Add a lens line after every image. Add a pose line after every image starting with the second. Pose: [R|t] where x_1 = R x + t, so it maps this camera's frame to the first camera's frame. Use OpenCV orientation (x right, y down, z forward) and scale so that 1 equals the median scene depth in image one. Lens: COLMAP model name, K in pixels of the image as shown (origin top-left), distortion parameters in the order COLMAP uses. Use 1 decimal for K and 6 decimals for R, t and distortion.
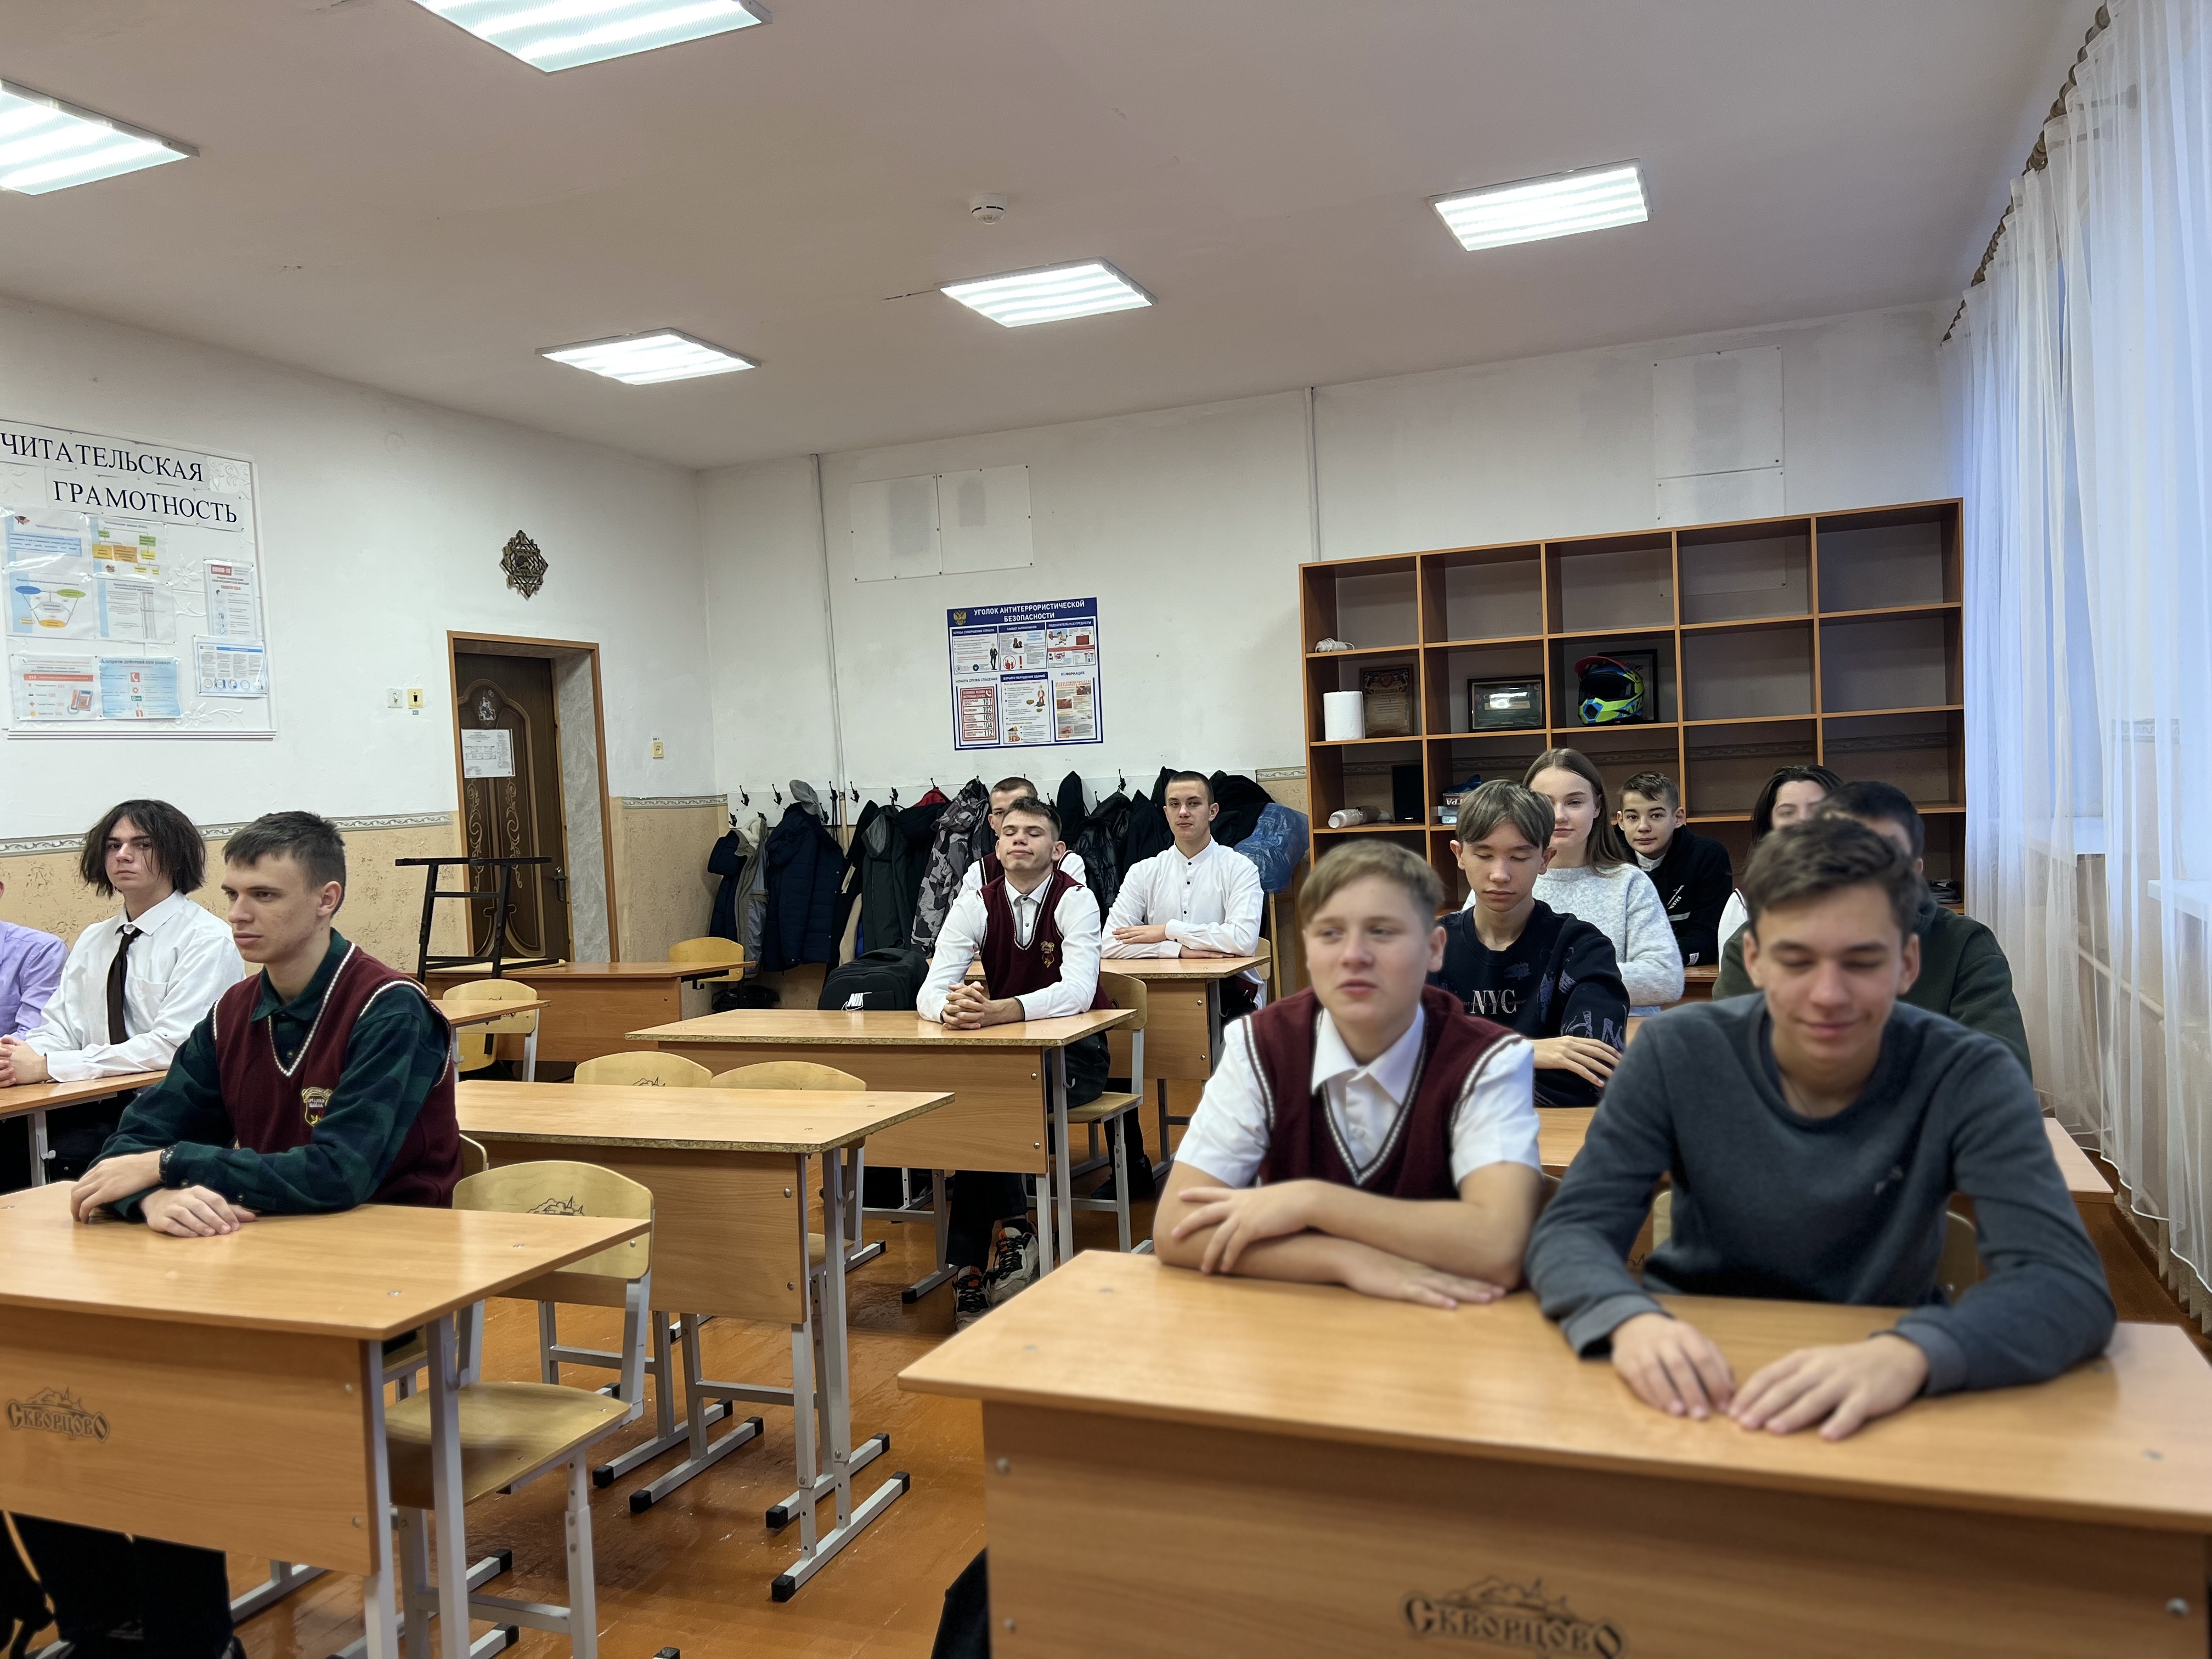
lens RADIAL K [[1649.2, 0, 1097.7], [0, 1649.2, 838.2], [0, 0, 1]] dist [0.016249, -0.009749]
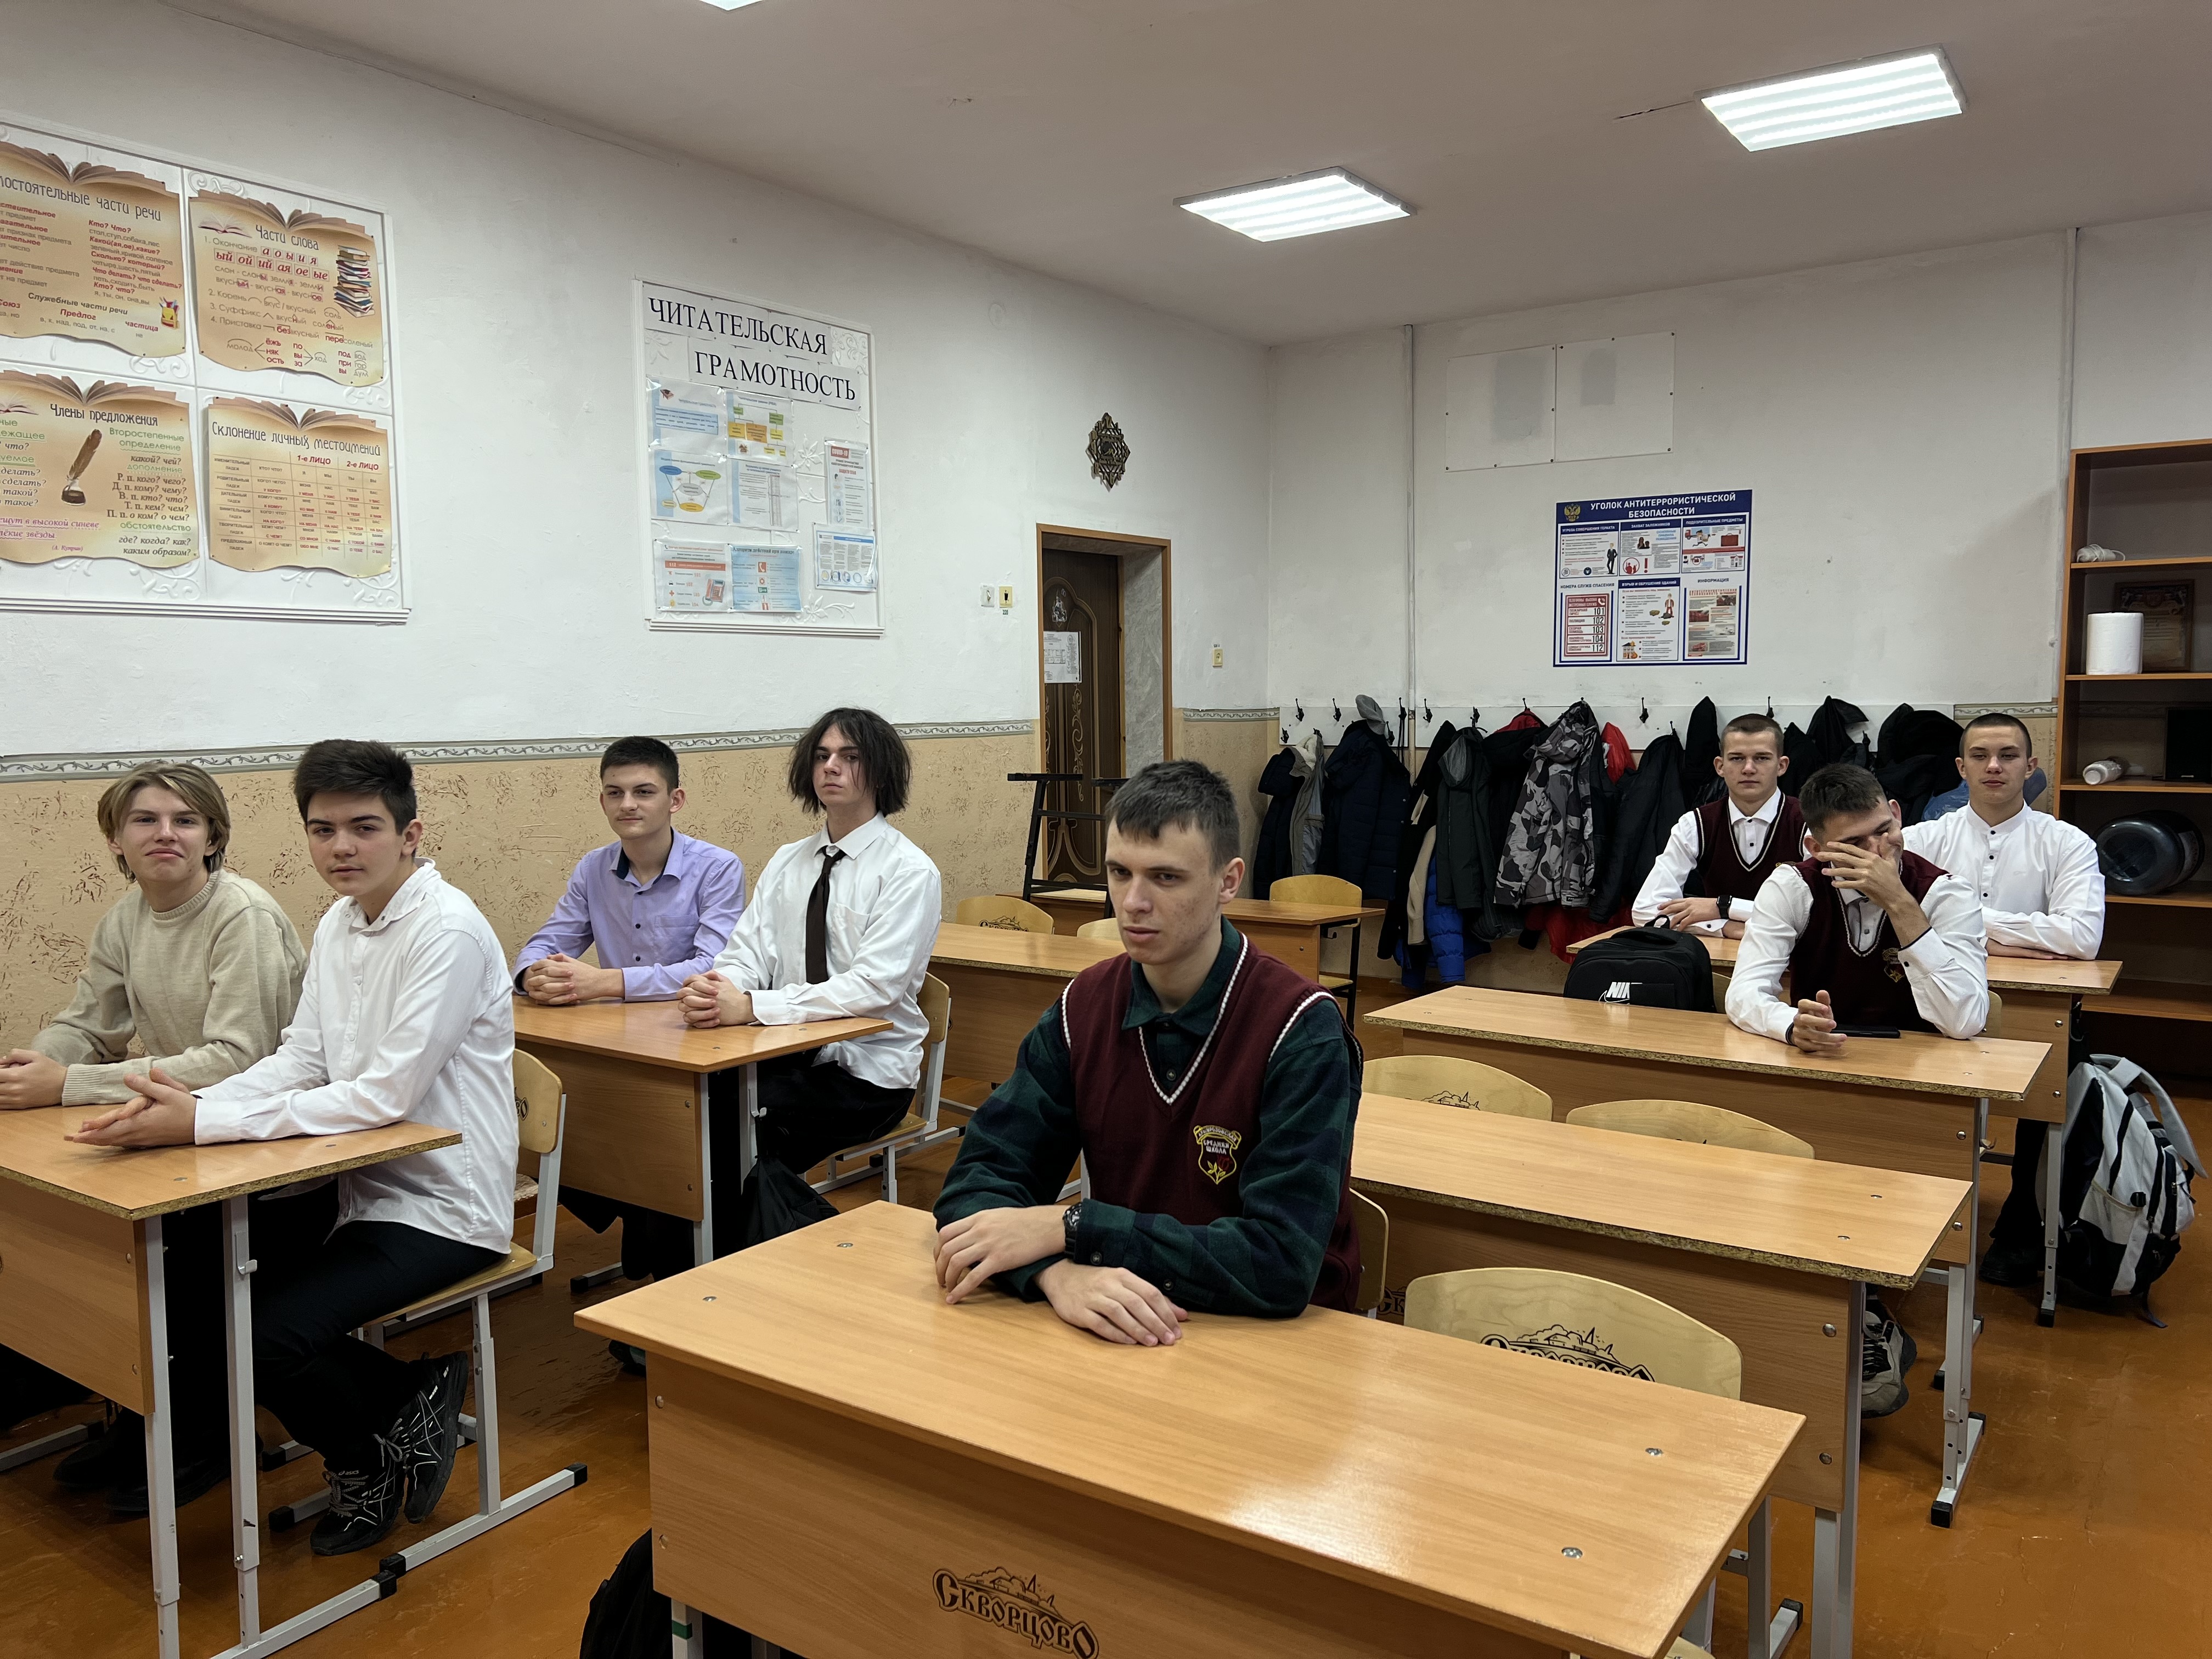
lens RADIAL K [[1690.5, 0, 1106.0], [0, 1690.5, 829.5], [0, 0, 1]] dist [0.210801, -0.439267]
pose [[0.967948, 0.058379, -0.244271, -0.116424], [-0.046239, 0.997407, 0.055146, -0.008954], [0.246857, -0.042084, 0.968138, 0.081437]]
